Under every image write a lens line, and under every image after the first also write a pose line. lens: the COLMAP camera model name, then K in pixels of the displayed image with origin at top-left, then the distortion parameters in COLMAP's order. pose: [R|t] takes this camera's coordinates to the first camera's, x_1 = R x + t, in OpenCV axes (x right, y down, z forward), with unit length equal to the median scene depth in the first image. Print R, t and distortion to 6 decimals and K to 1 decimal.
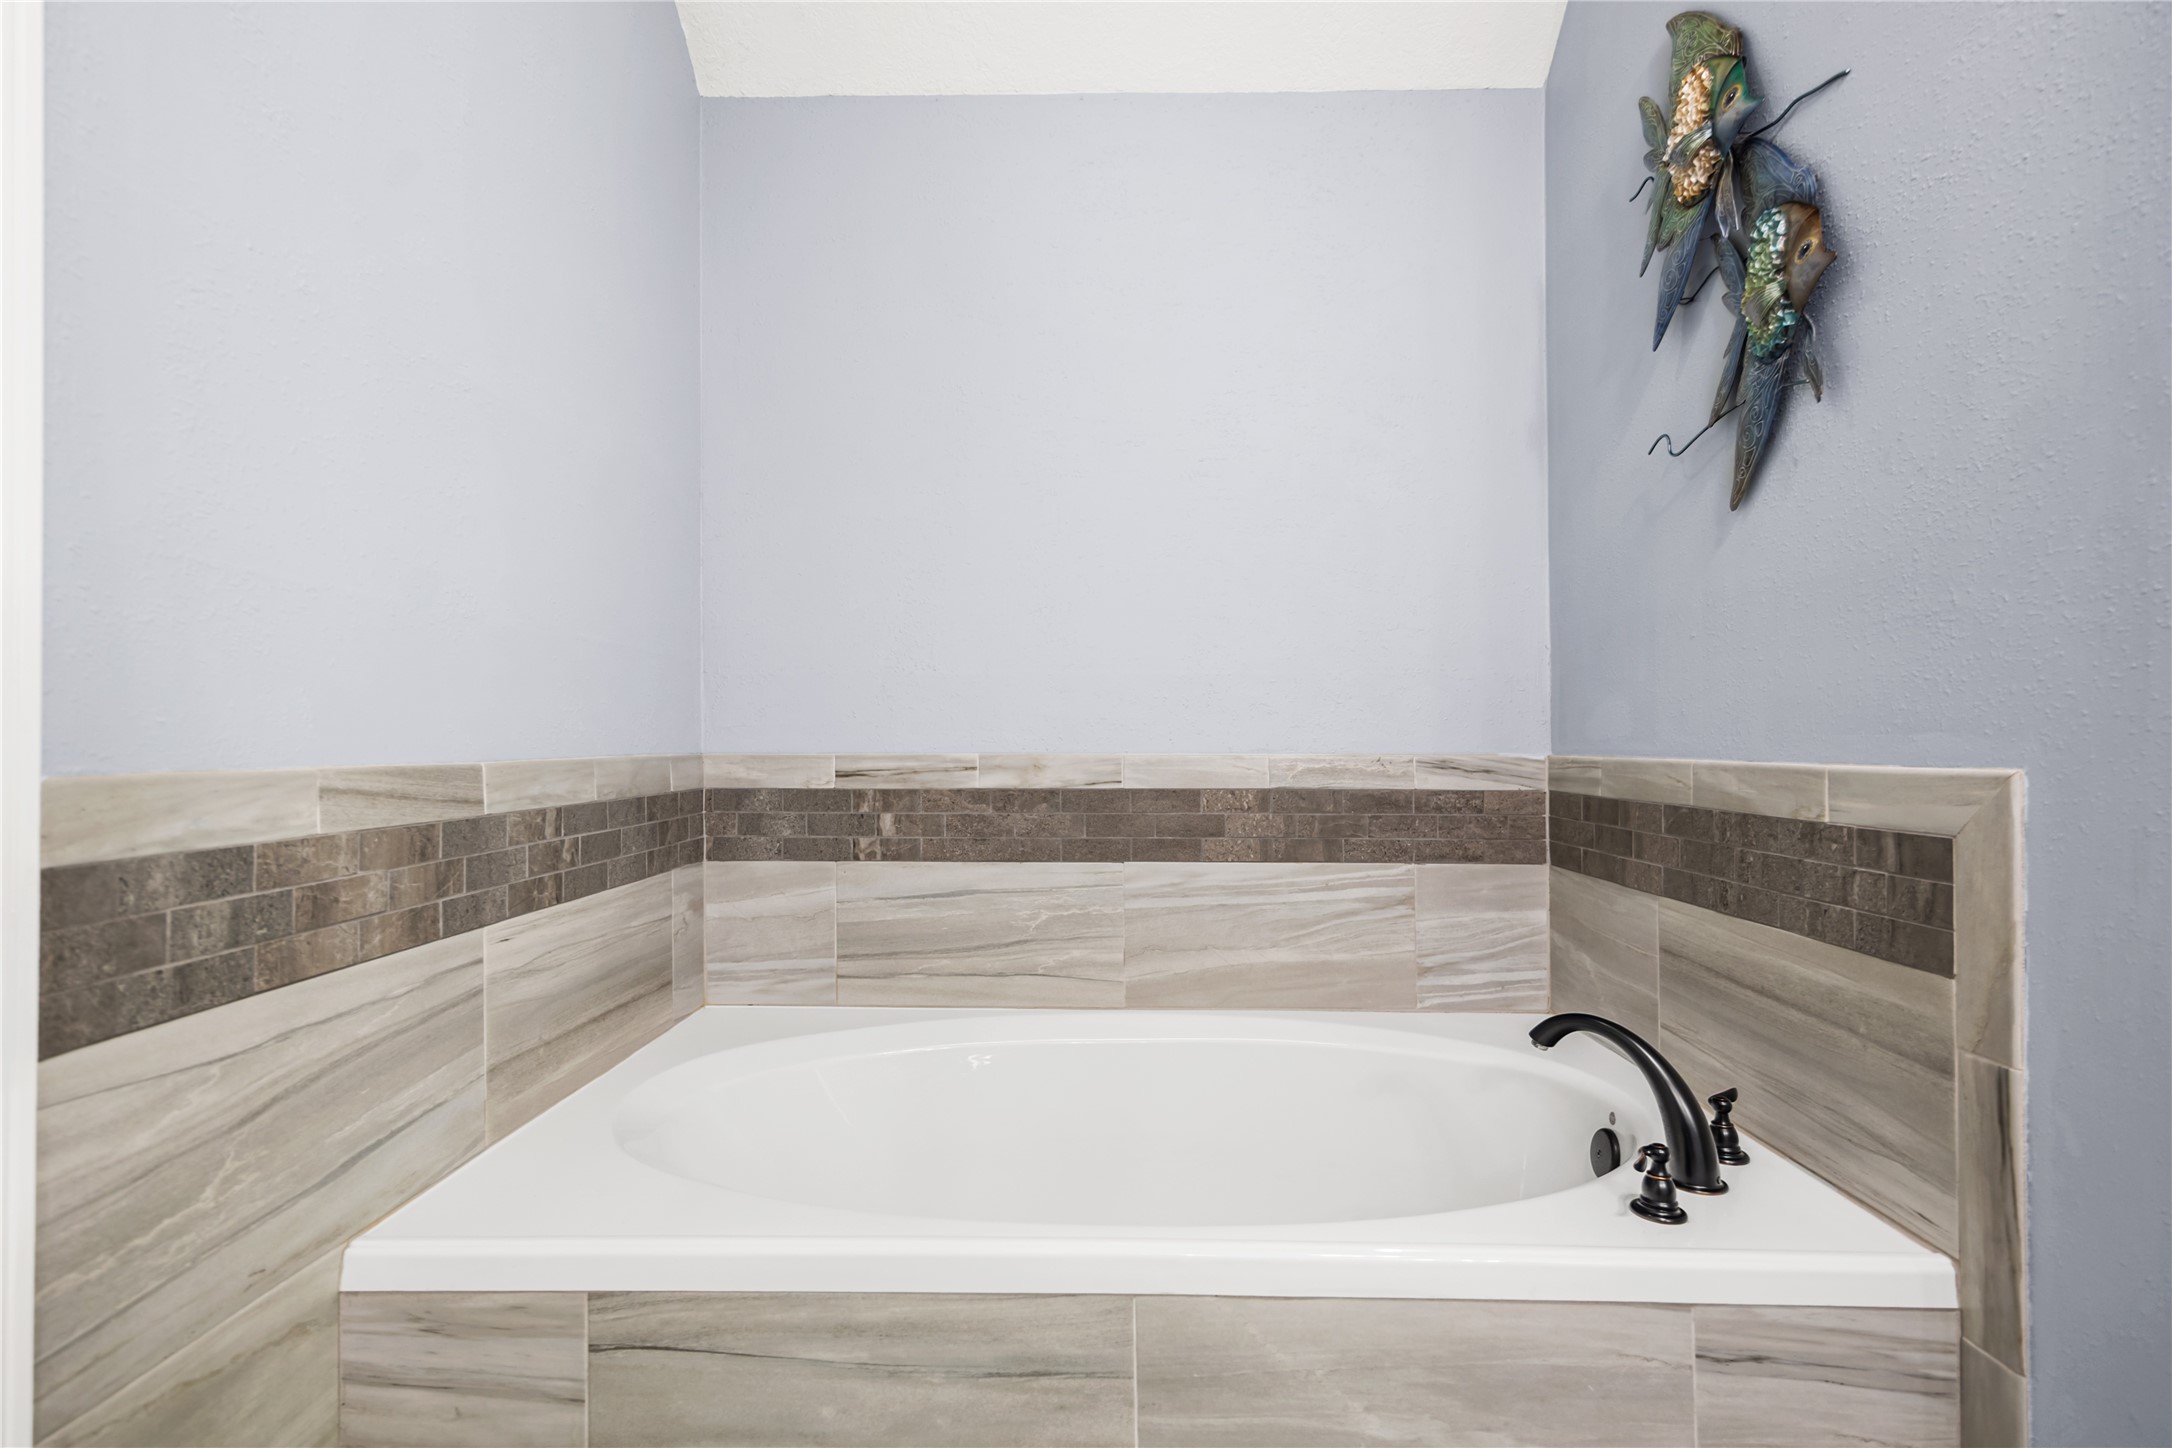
lens RADIAL K [[1033.1, 0, 1084.0], [0, 1033.1, 728.8], [0, 0, 1]] dist [0.003785, 0.000638]
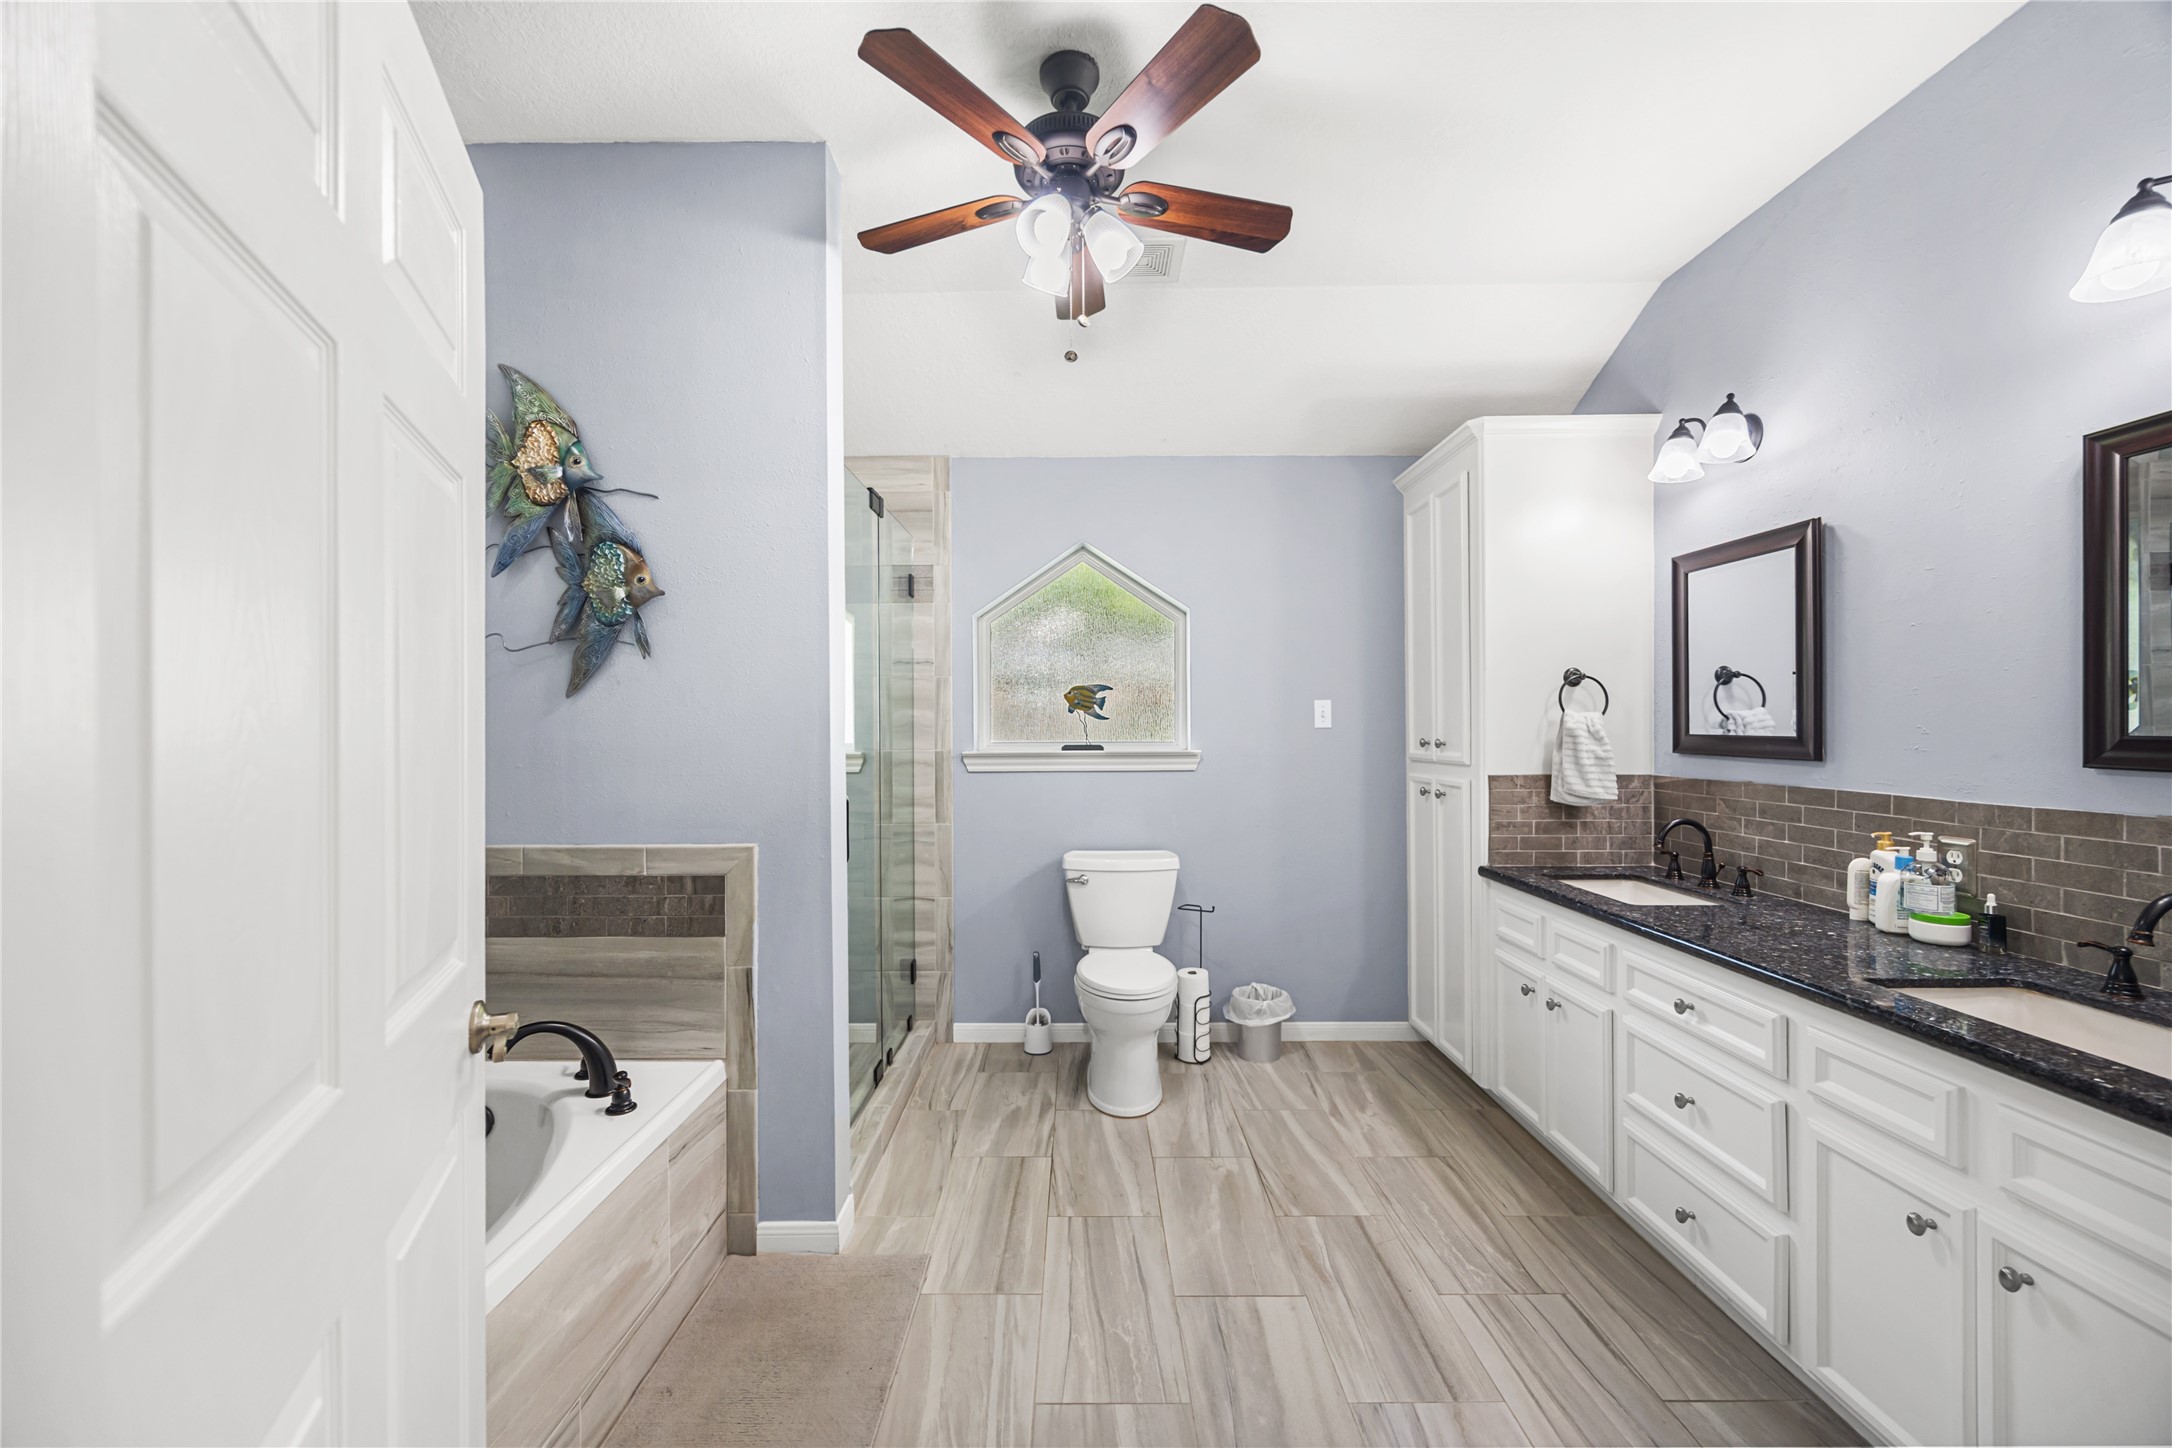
lens RADIAL K [[827.0, 0, 1082.6], [0, 827.0, 719.4], [0, 0, 1]] dist [0.001960, 0.001070]
pose [[-0.013175, 0.000062, 0.999913, -0.870032], [-0.004842, 0.999988, -0.000126, -0.210866], [-0.999901, -0.004843, -0.013175, 0.204045]]
